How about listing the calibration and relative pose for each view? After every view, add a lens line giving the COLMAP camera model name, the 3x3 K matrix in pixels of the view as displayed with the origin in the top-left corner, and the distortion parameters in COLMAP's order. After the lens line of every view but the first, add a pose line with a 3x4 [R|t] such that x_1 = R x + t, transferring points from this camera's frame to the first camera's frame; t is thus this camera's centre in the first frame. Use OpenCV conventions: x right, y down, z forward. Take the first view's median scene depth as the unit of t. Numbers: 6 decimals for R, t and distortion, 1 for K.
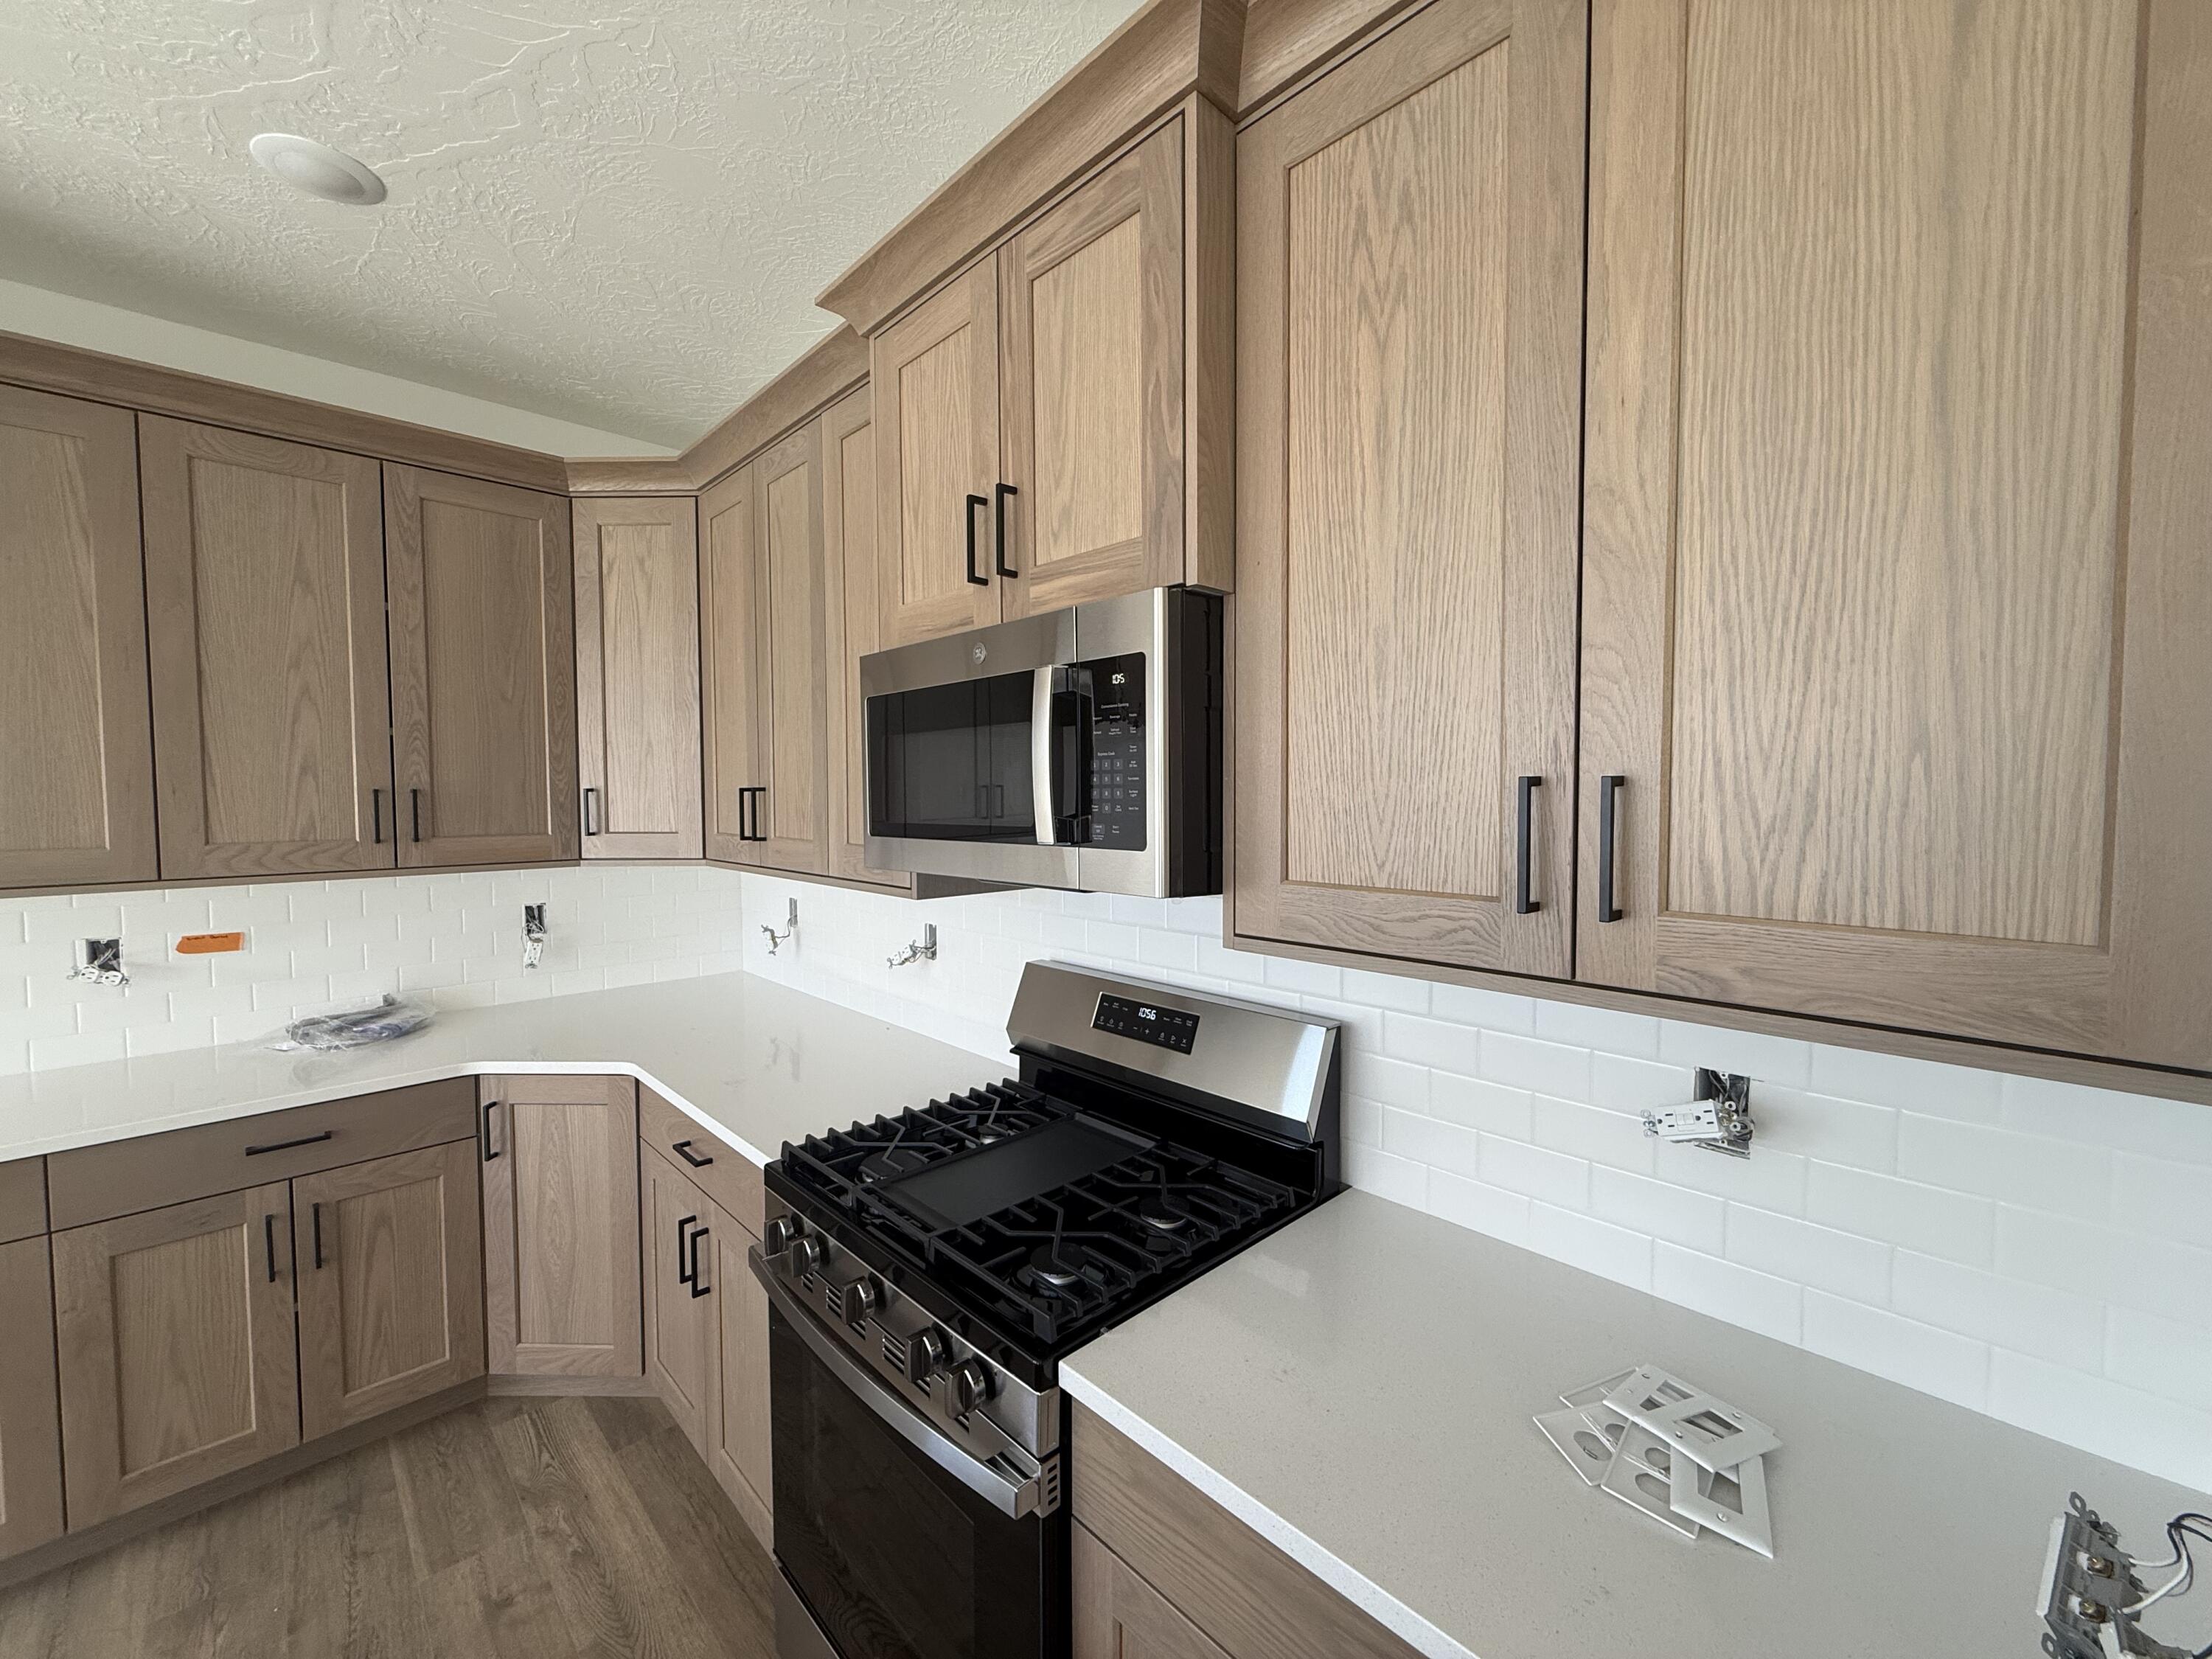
lens RADIAL K [[888.2, 0, 1106.0], [0, 888.2, 829.5], [0, 0, 1]] dist [0.001587, -0.000020]
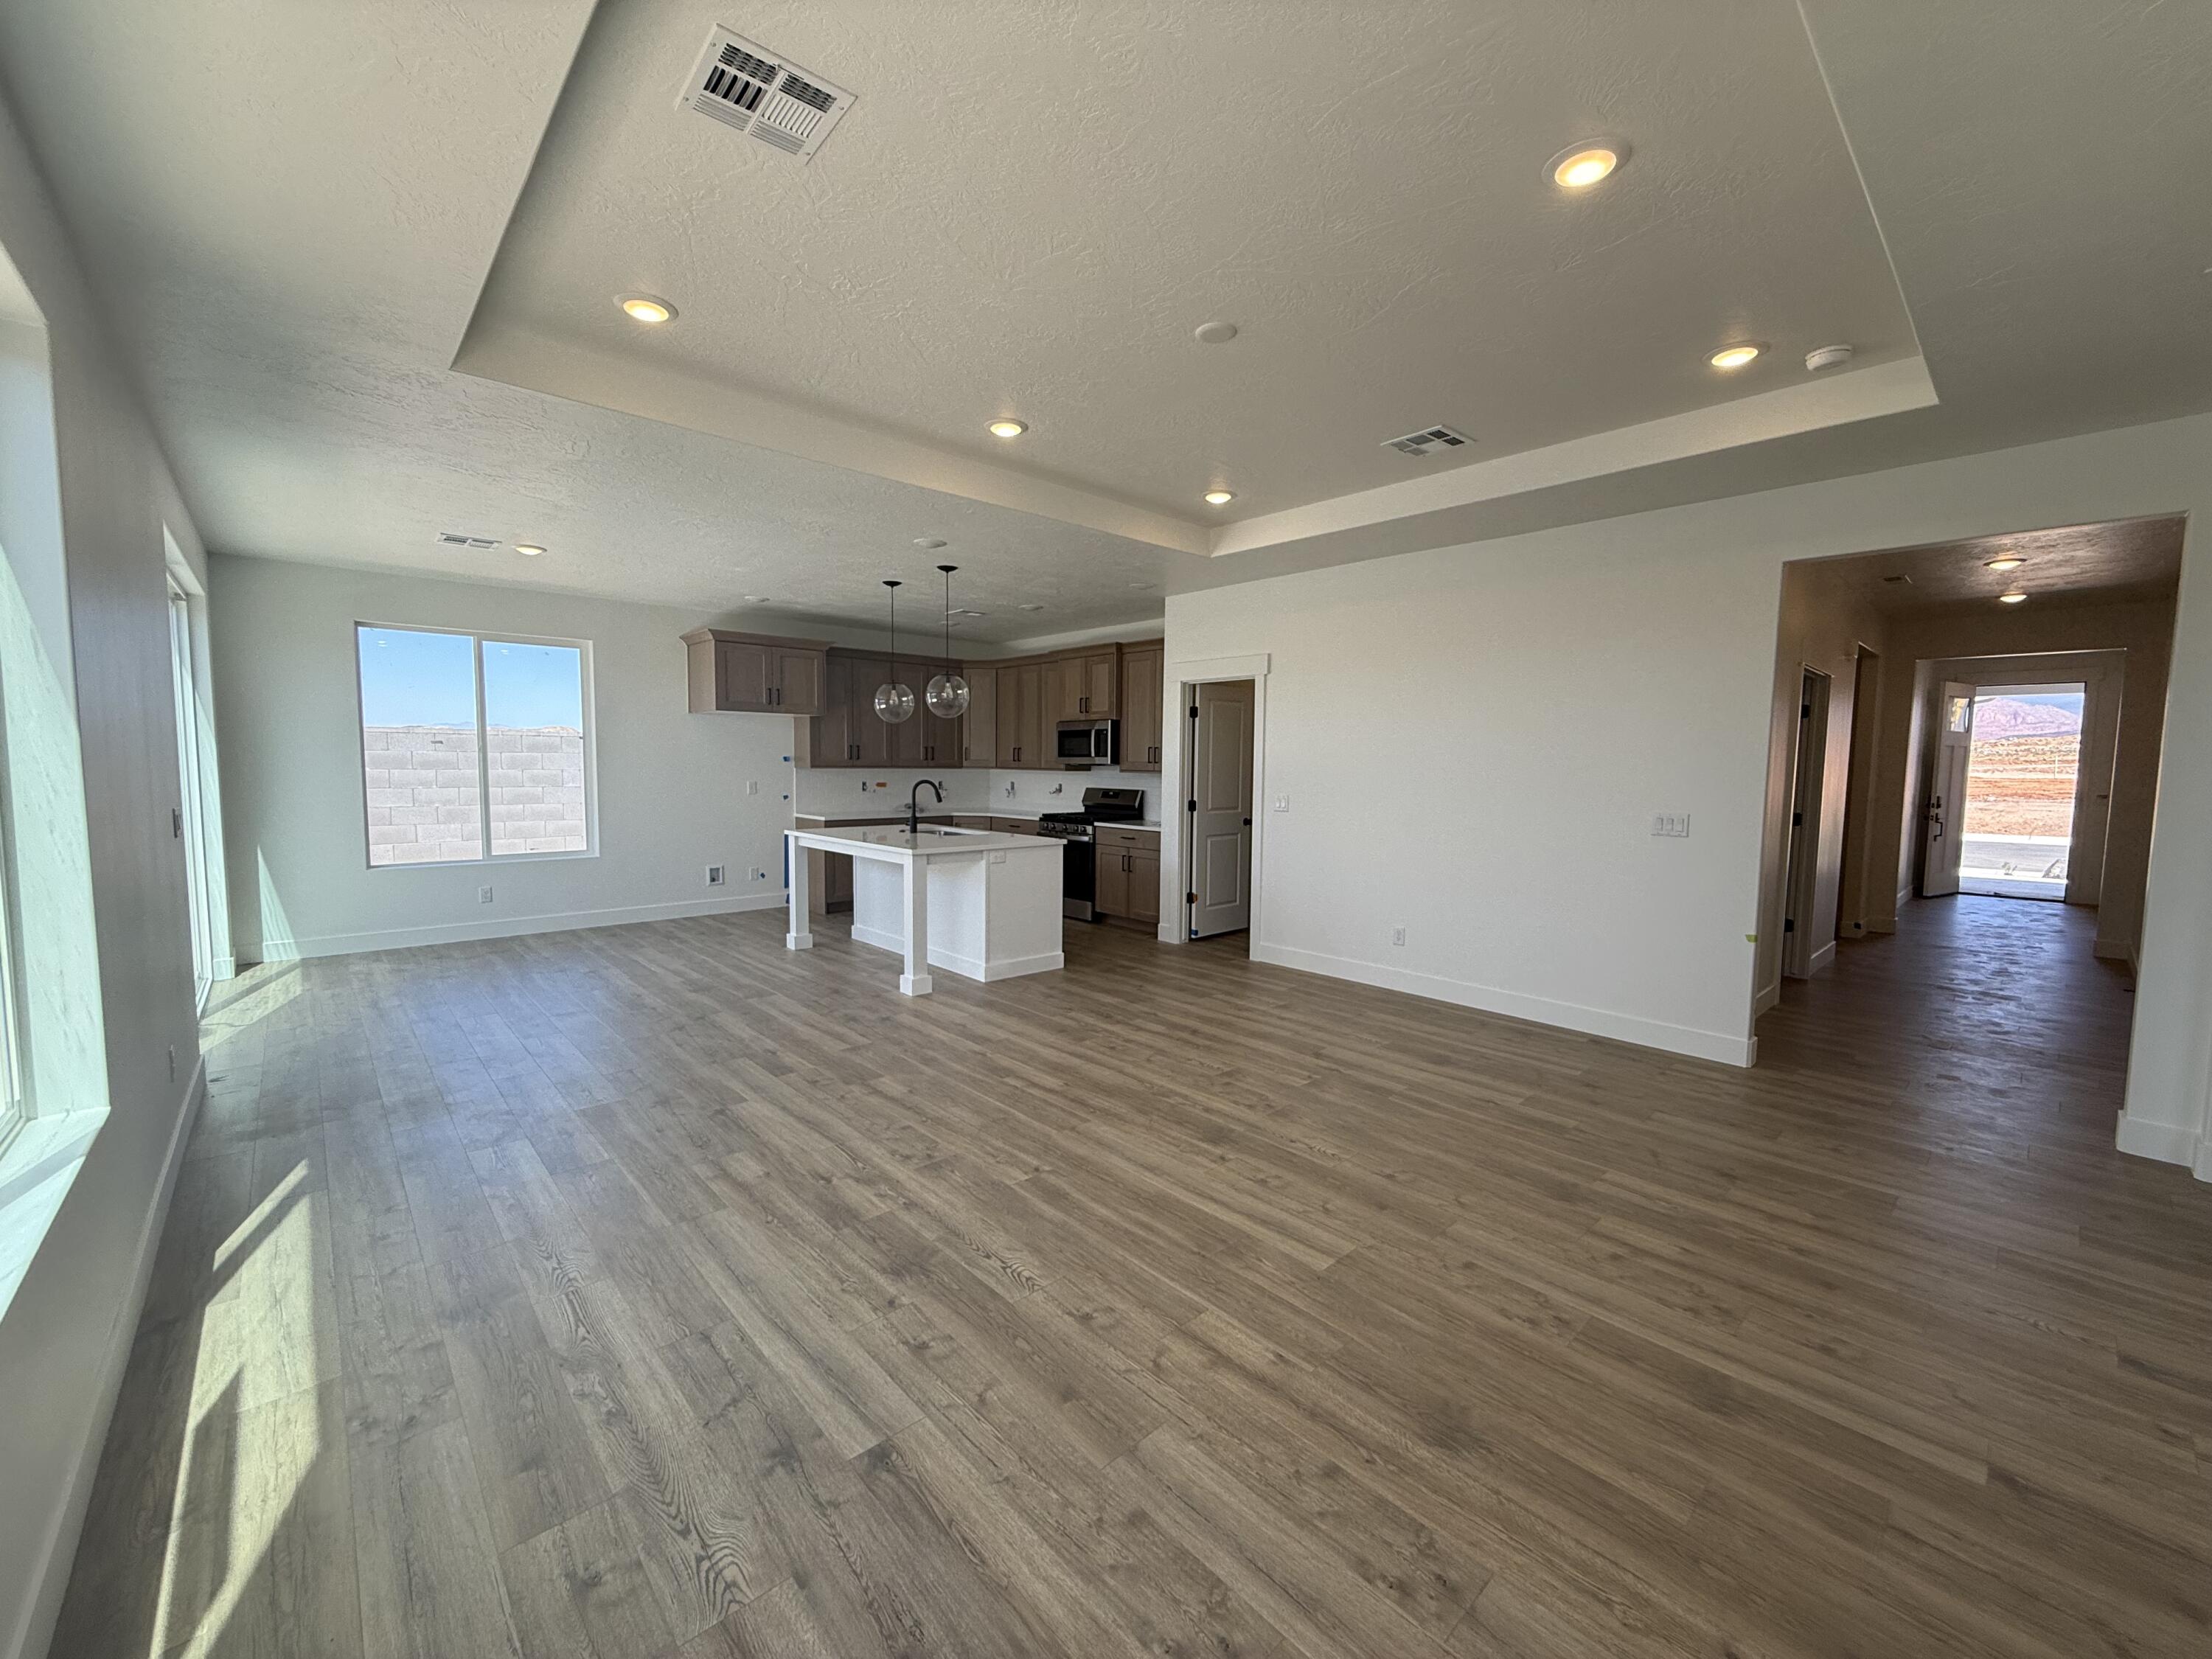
lens RADIAL K [[905.0, 0, 1060.0], [0, 905.0, 820.7], [0, 0, 1]] dist [0.001568, 0.000106]
pose [[0.997935, 0.037331, -0.052266, 0.027450], [-0.035202, 0.998536, 0.041078, 0.107465], [0.053723, -0.039153, 0.997788, -2.987712]]
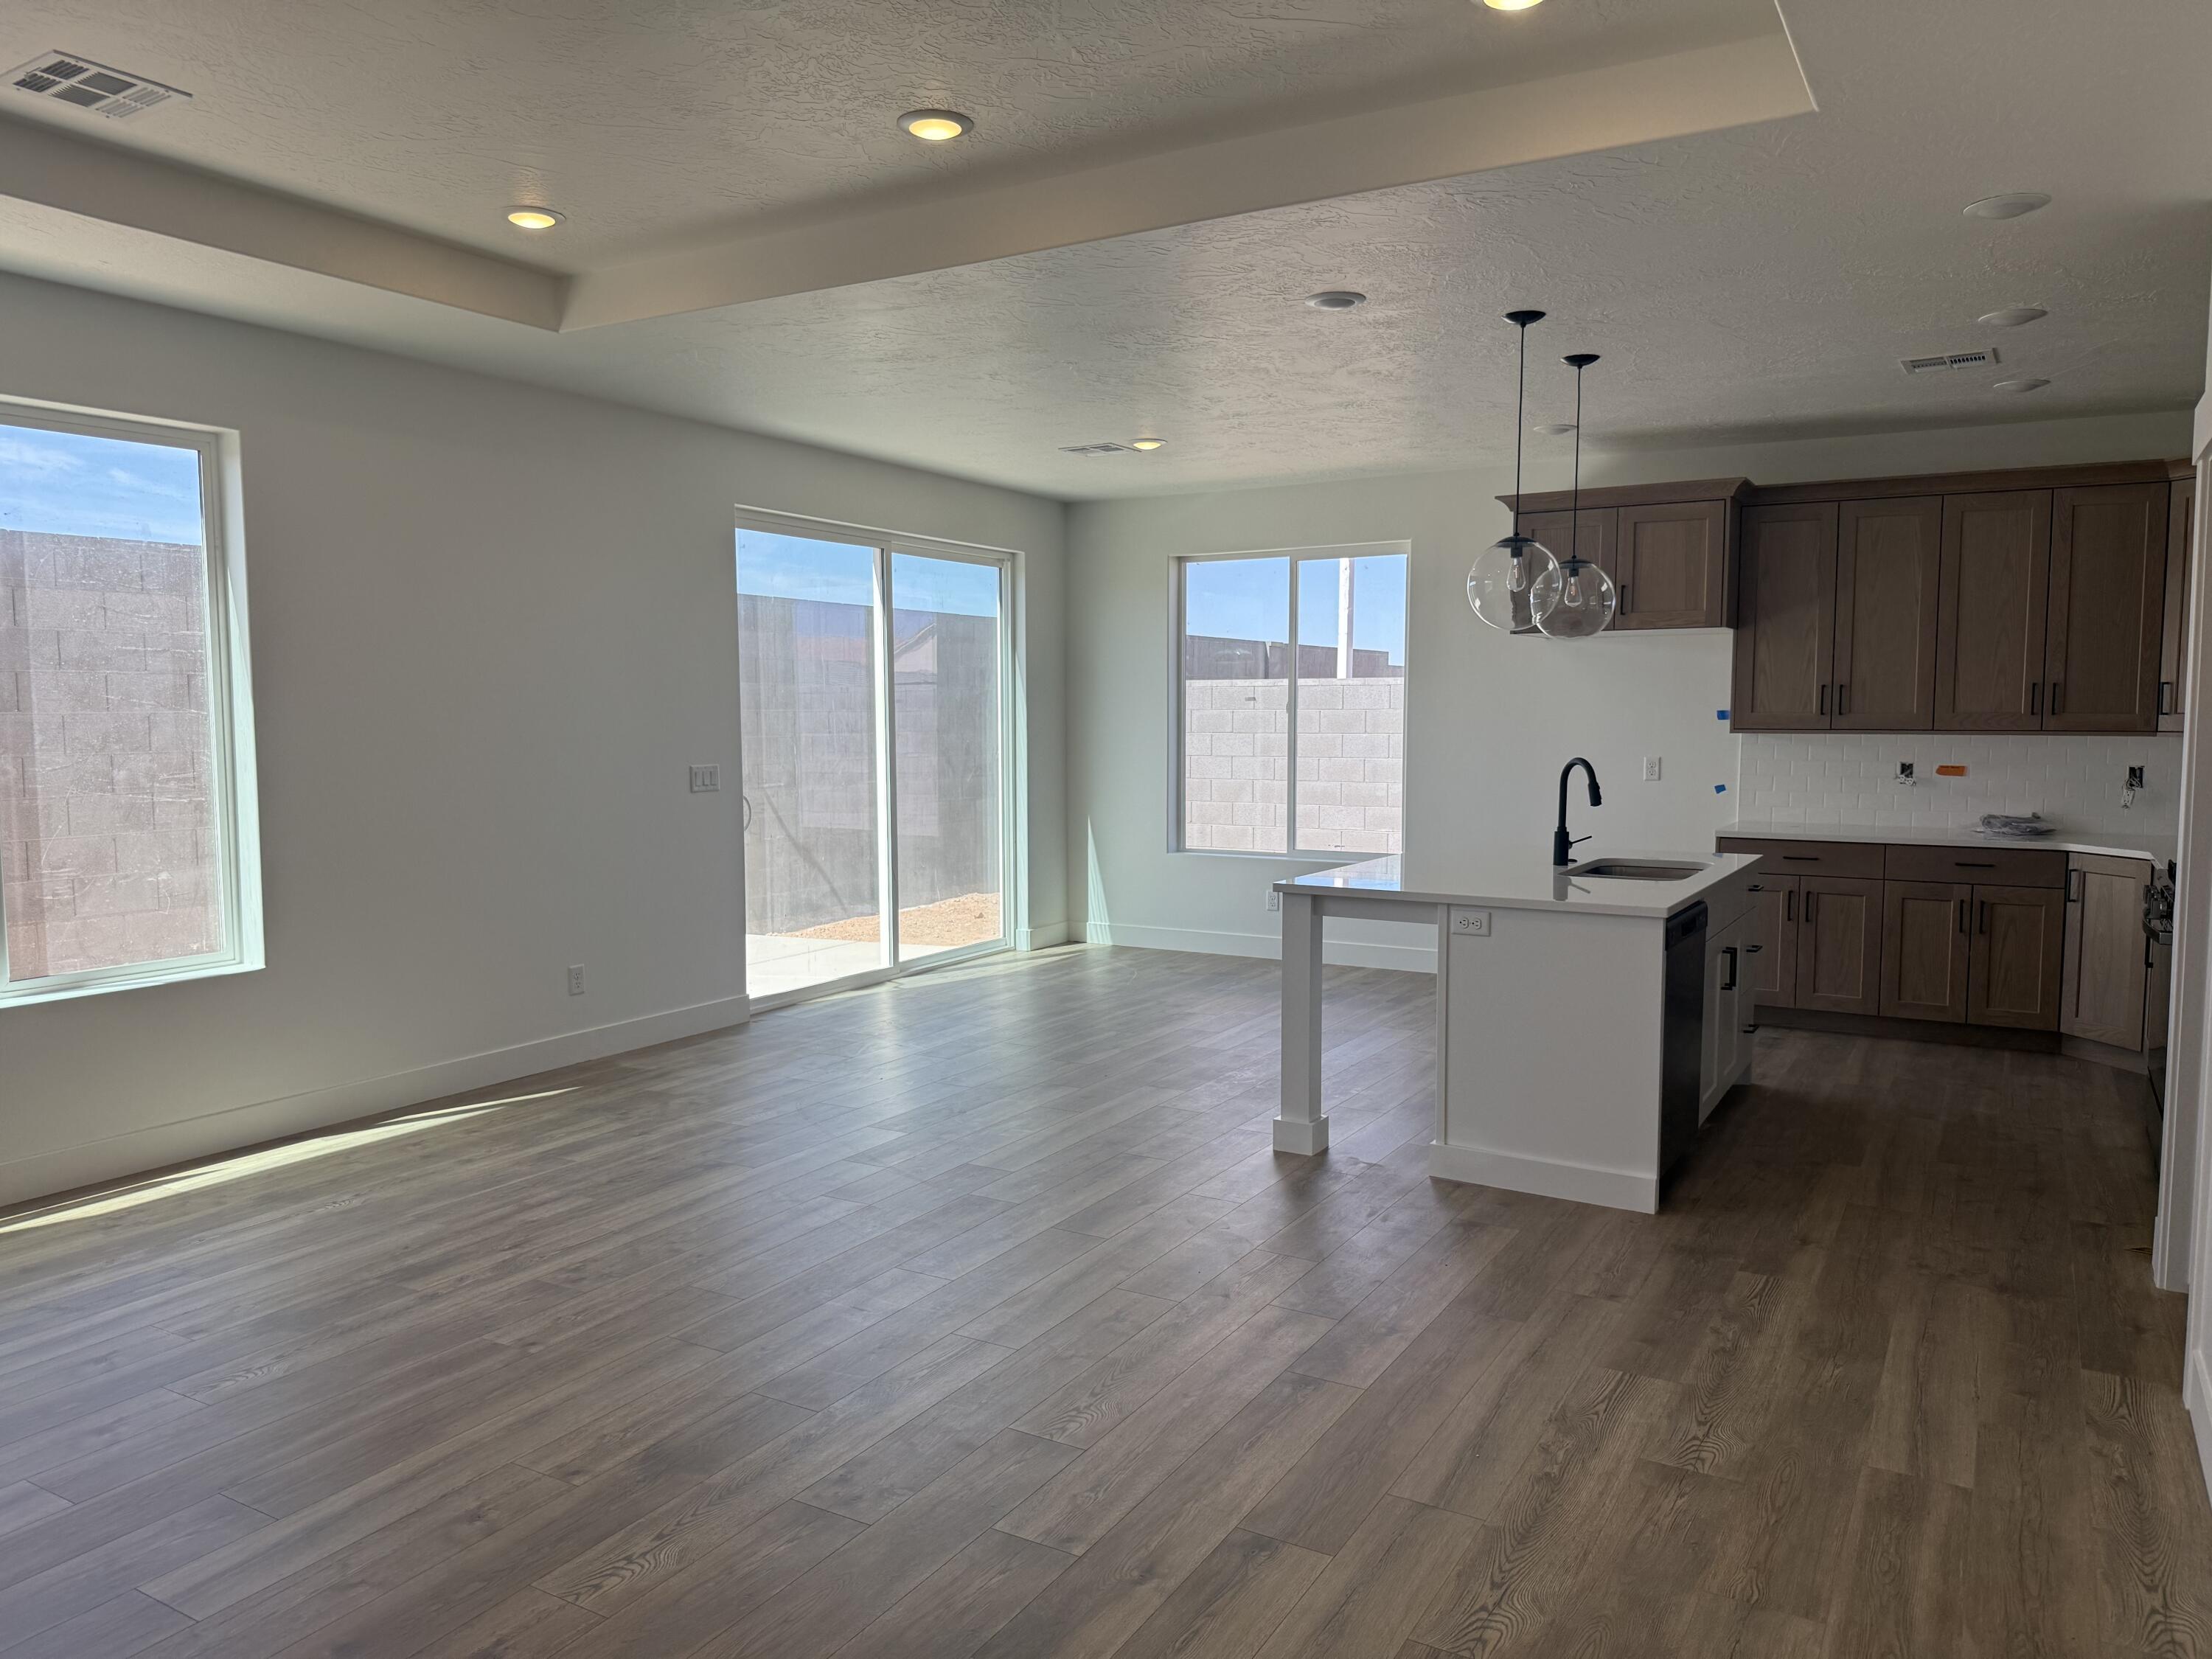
lens RADIAL K [[1542.4, 0, 1106.0], [0, 1542.4, 829.5], [0, 0, 1]] dist [0.000028, -0.026794]
pose [[0.265710, 0.091930, -0.959660, 1.520130], [-0.037001, 0.995682, 0.085135, 0.047860], [0.963343, 0.012887, 0.267964, -1.462827]]
